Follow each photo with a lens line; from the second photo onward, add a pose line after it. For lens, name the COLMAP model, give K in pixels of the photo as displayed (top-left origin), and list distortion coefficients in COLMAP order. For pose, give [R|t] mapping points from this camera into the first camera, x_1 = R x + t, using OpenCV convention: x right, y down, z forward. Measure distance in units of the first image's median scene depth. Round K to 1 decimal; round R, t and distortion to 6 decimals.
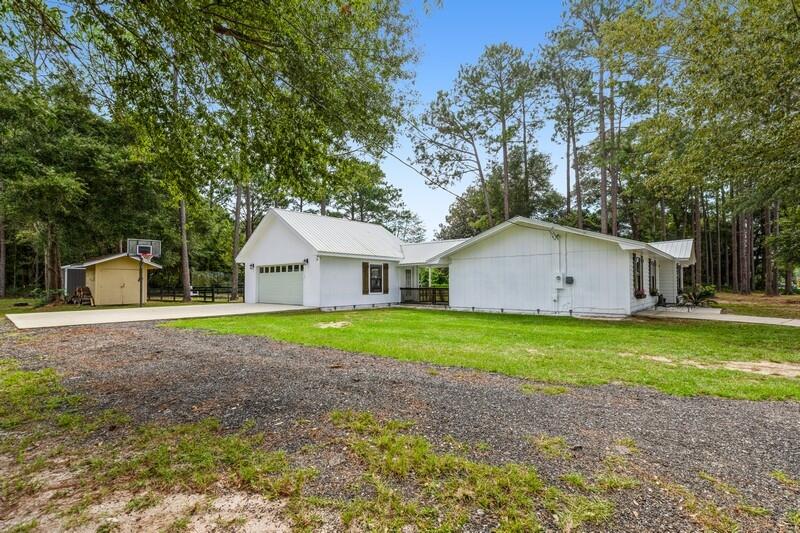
lens RADIAL K [[358.6, 0, 400.0], [0, 358.6, 266.5], [0, 0, 1]] dist [0.002157, 0.000202]
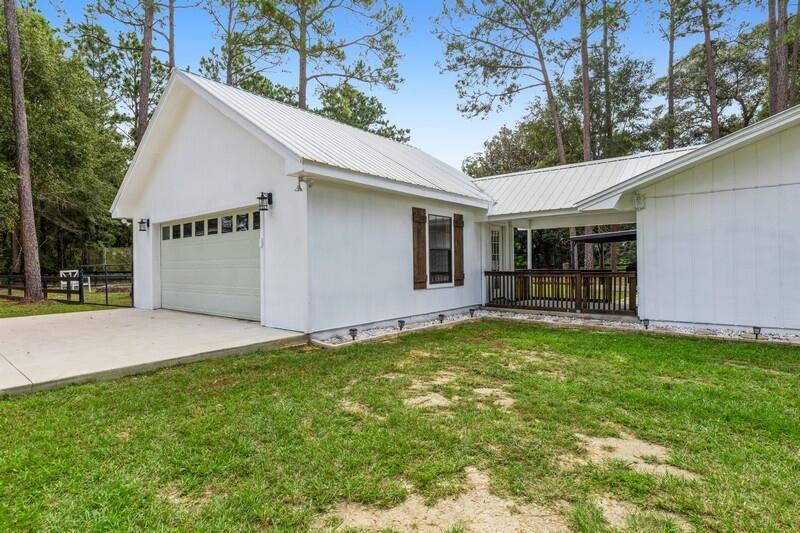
lens RADIAL K [[432.5, 0, 400.0], [0, 432.5, 266.5], [0, 0, 1]] dist [-0.001479, -0.000131]
pose [[0.999742, -0.006660, 0.021737, -0.118520], [0.005518, 0.998622, 0.052195, 0.025428], [-0.022055, -0.052062, 0.998400, 0.482420]]
